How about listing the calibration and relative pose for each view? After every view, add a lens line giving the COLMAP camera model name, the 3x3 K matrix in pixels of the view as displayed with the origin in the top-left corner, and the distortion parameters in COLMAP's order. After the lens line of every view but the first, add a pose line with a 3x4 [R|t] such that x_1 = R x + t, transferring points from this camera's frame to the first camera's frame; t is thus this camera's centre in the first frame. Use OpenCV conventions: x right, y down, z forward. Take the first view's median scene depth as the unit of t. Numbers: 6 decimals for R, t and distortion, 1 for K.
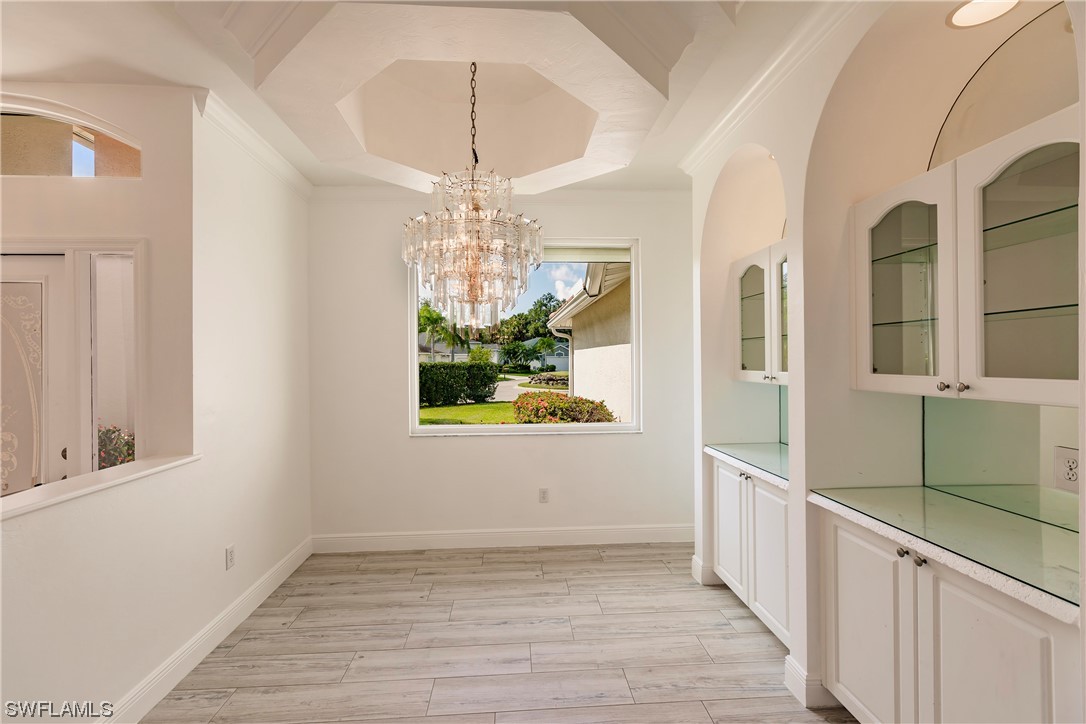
lens RADIAL K [[491.0, 0, 538.8], [0, 491.0, 360.4], [0, 0, 1]] dist [0.002263, 0.000354]
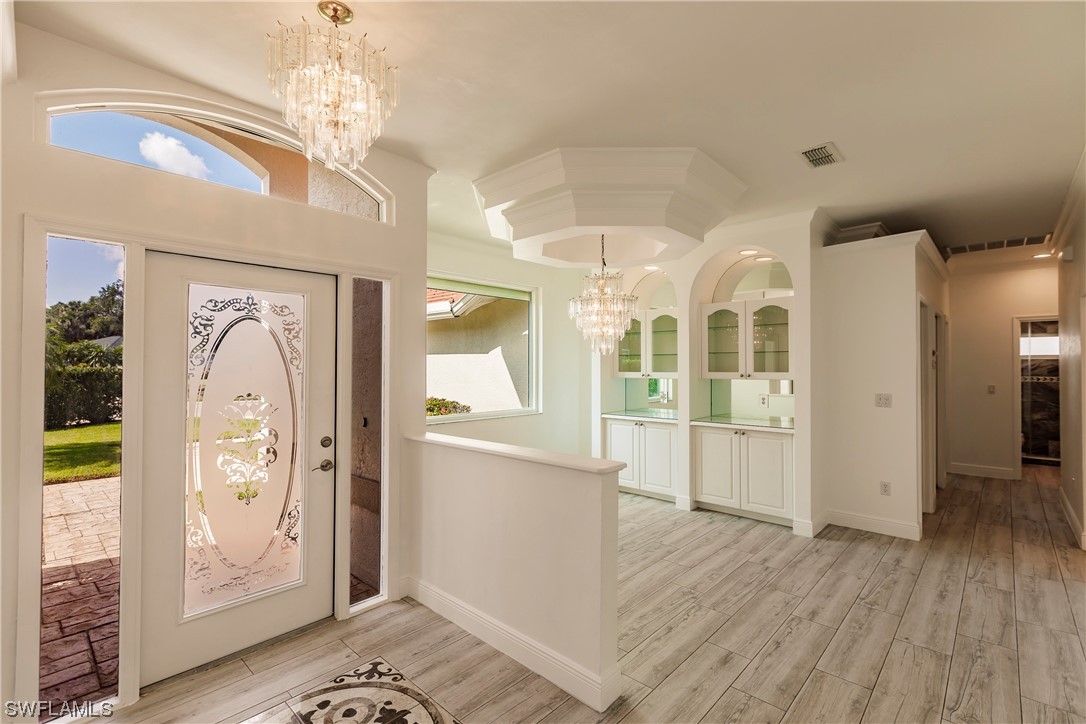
lens RADIAL K [[491.0, 0, 553.2], [0, 491.0, 361.9], [0, 0, 1]] dist [0.002263, 0.000354]
pose [[0.720249, 0.011731, 0.693617, -0.141771], [-0.003483, 0.999906, -0.013294, 0.001048], [-0.693707, 0.007159, 0.720222, -0.023795]]
